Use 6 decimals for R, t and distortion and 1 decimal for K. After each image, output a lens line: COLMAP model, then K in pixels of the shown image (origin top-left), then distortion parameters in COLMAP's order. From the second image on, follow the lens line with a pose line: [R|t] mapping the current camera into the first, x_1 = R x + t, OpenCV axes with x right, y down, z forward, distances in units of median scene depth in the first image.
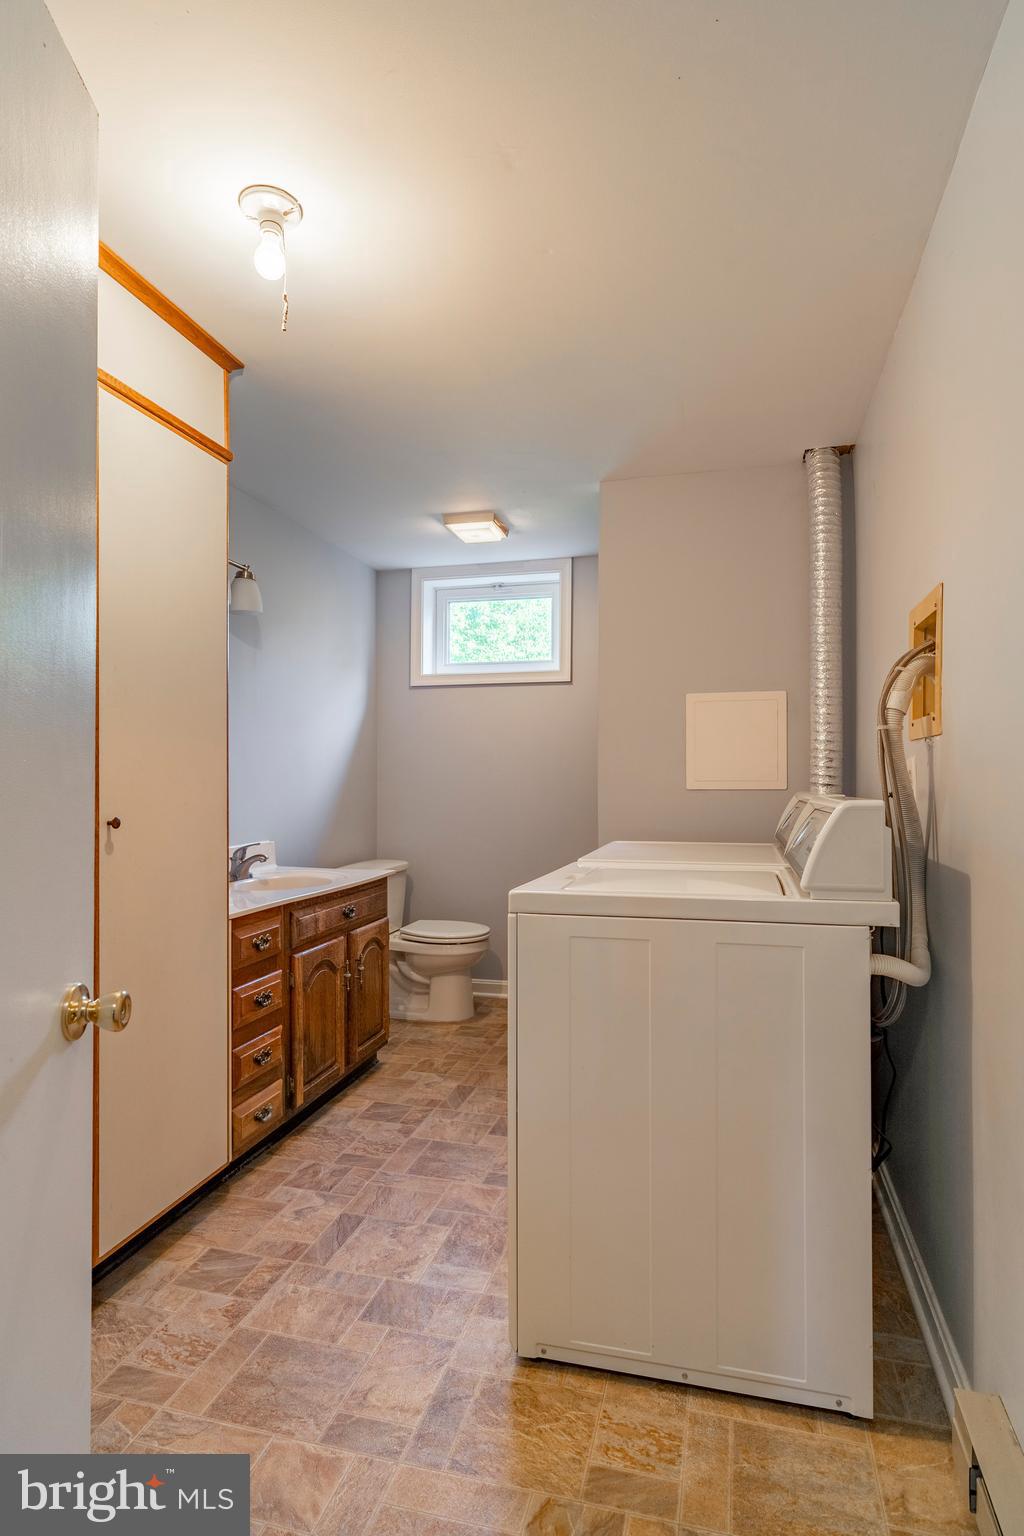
lens RADIAL K [[791.1, 0, 512.1], [0, 791.1, 776.9], [0, 0, 1]] dist [-0.002391, -0.000468]
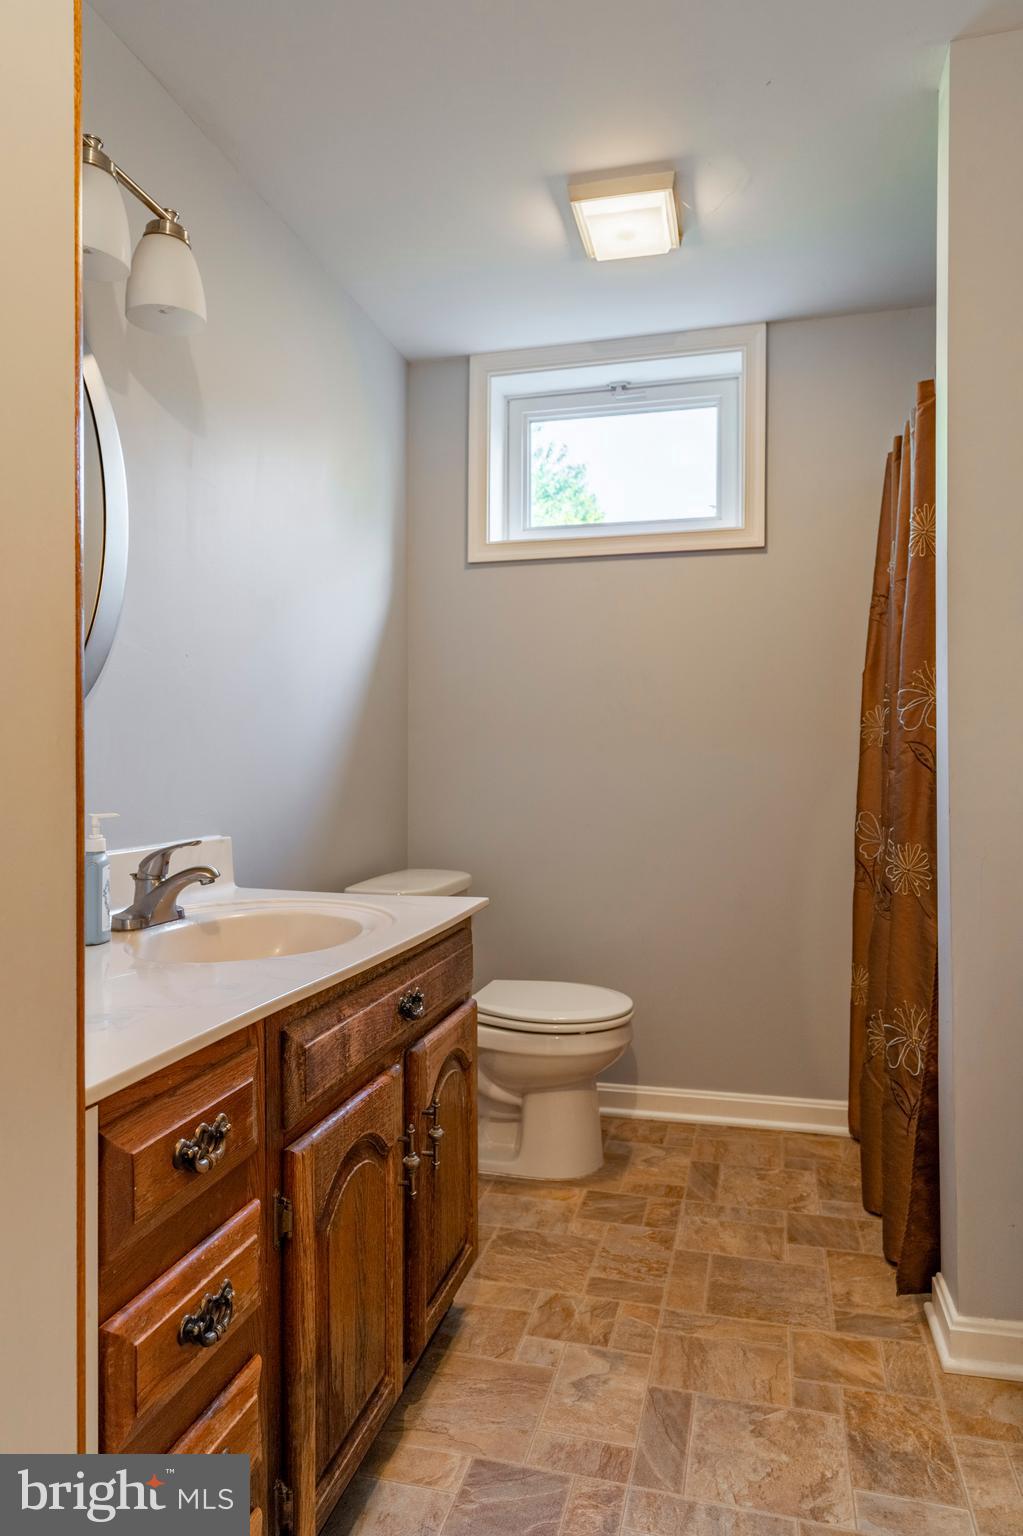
lens RADIAL K [[985.7, 0, 511.5], [0, 985.7, 768.0], [0, 0, 1]] dist [0.000210, 0.002805]
pose [[0.999968, 0.000288, -0.008037, -0.143518], [-0.000198, 0.999938, 0.011146, 0.037755], [0.008040, -0.011144, 0.999906, 0.460671]]
